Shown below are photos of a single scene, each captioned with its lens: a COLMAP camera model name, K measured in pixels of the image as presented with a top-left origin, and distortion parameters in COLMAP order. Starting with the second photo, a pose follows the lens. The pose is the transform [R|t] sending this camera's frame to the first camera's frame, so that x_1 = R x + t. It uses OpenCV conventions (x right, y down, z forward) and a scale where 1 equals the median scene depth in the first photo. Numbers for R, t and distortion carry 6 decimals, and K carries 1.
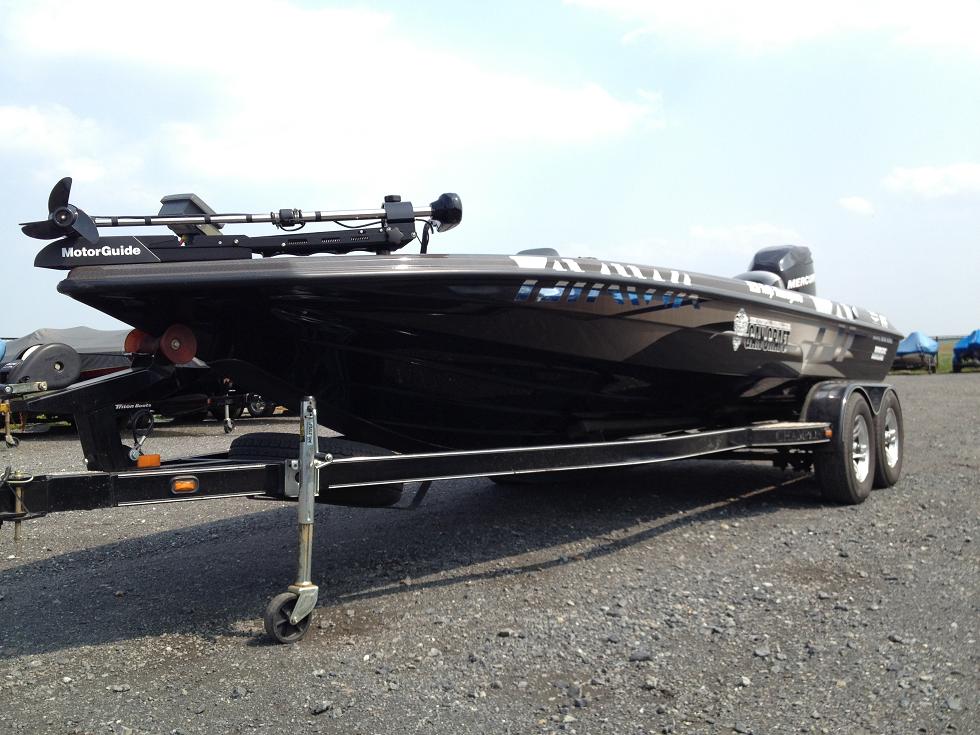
lens RADIAL K [[955.0, 0, 490.0], [0, 955.0, 367.5], [0, 0, 1]] dist [-0.000659, 0.000577]
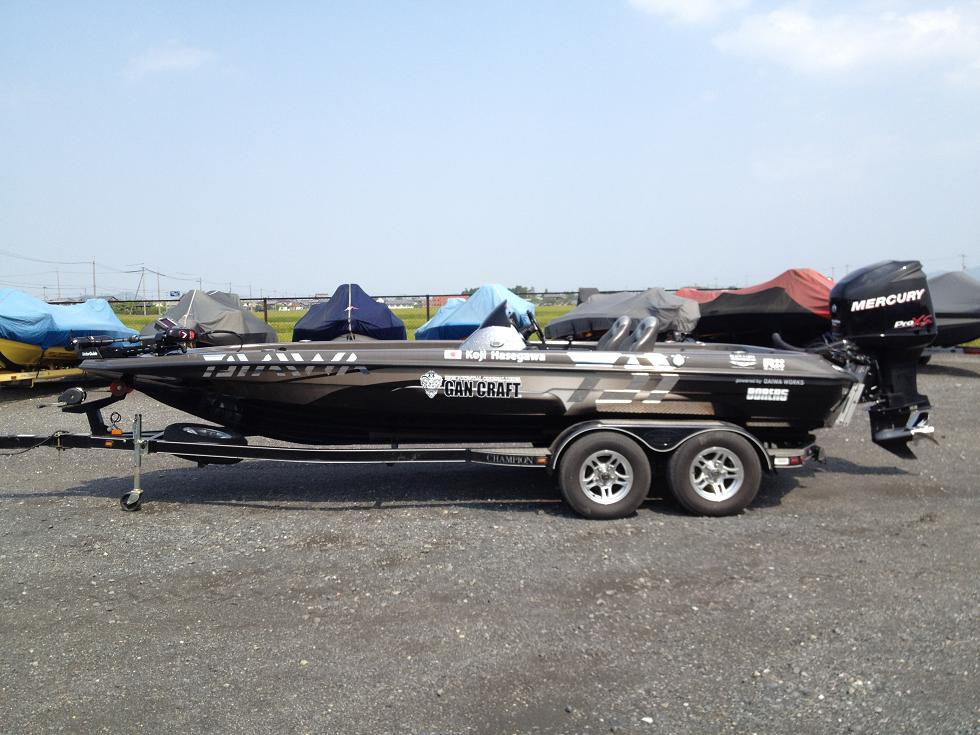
lens RADIAL K [[910.5, 0, 490.0], [0, 910.5, 367.5], [0, 0, 1]] dist [0.087466, -0.152005]
pose [[0.623944, 0.080031, -0.777360, 1.433693], [0.002432, 0.994538, 0.104342, -0.216078], [0.781465, -0.066994, 0.620342, 0.180719]]
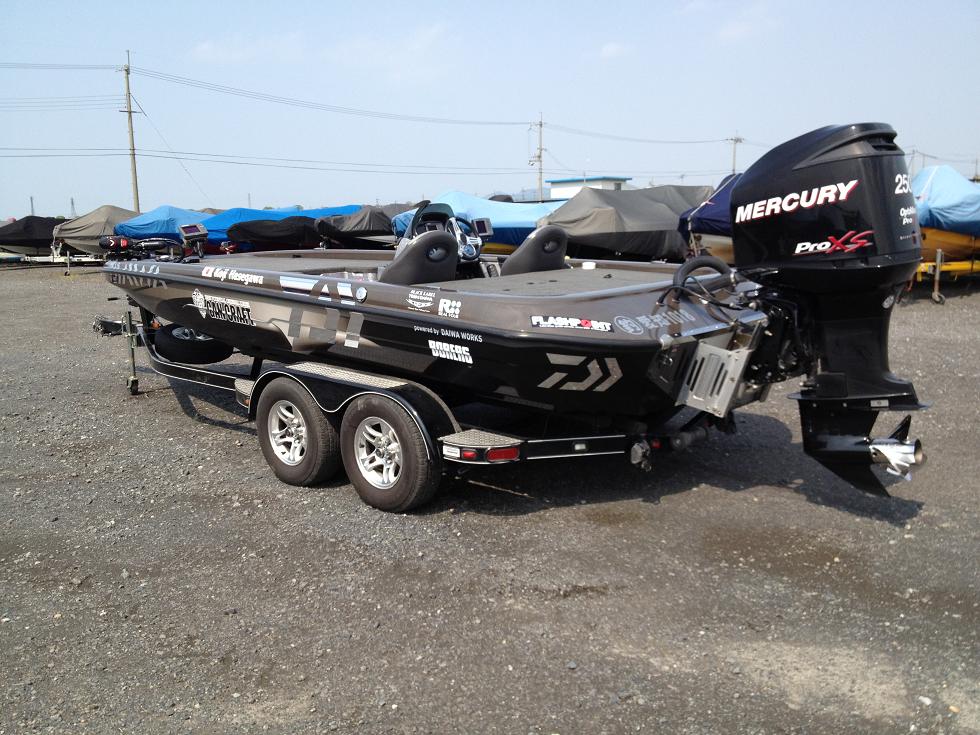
lens RADIAL K [[910.5, 0, 490.0], [0, 910.5, 367.5], [0, 0, 1]] dist [0.087466, -0.152005]
pose [[-0.120829, 0.208907, -0.970442, 1.529350], [0.047170, 0.977709, 0.204598, -0.202438], [0.991552, -0.021055, -0.127989, 1.587481]]
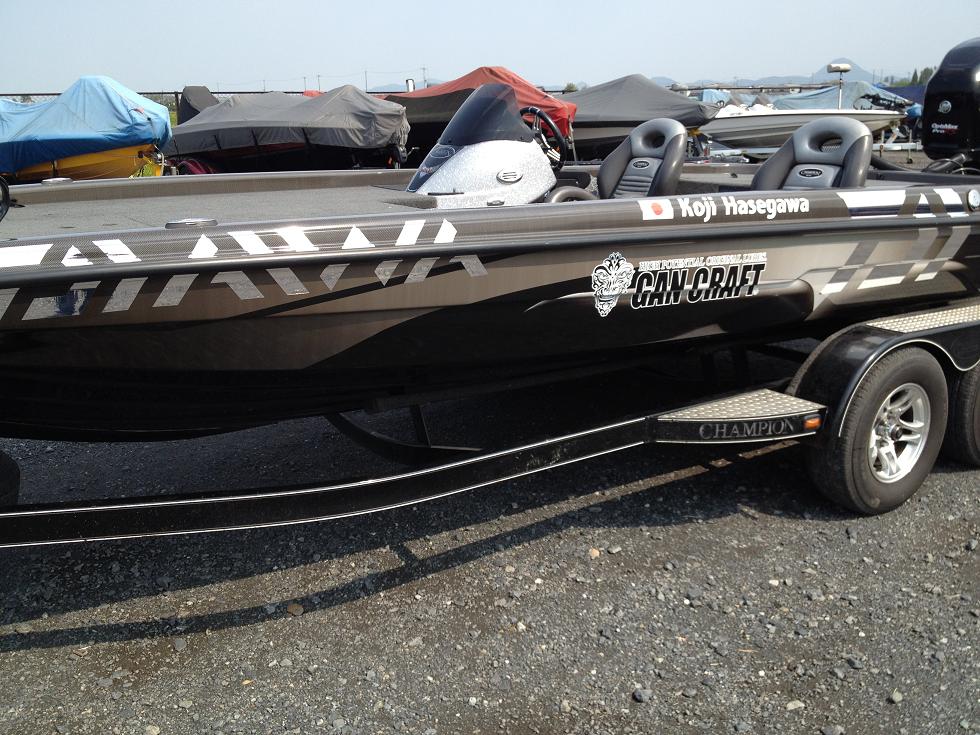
lens RADIAL K [[910.5, 0, 490.0], [0, 910.5, 367.5], [0, 0, 1]] dist [0.087466, -0.152005]
pose [[0.933744, 0.119551, -0.337385, 0.395477], [-0.015434, 0.955145, 0.295737, -0.163939], [0.357608, -0.270935, 0.893706, 0.420821]]
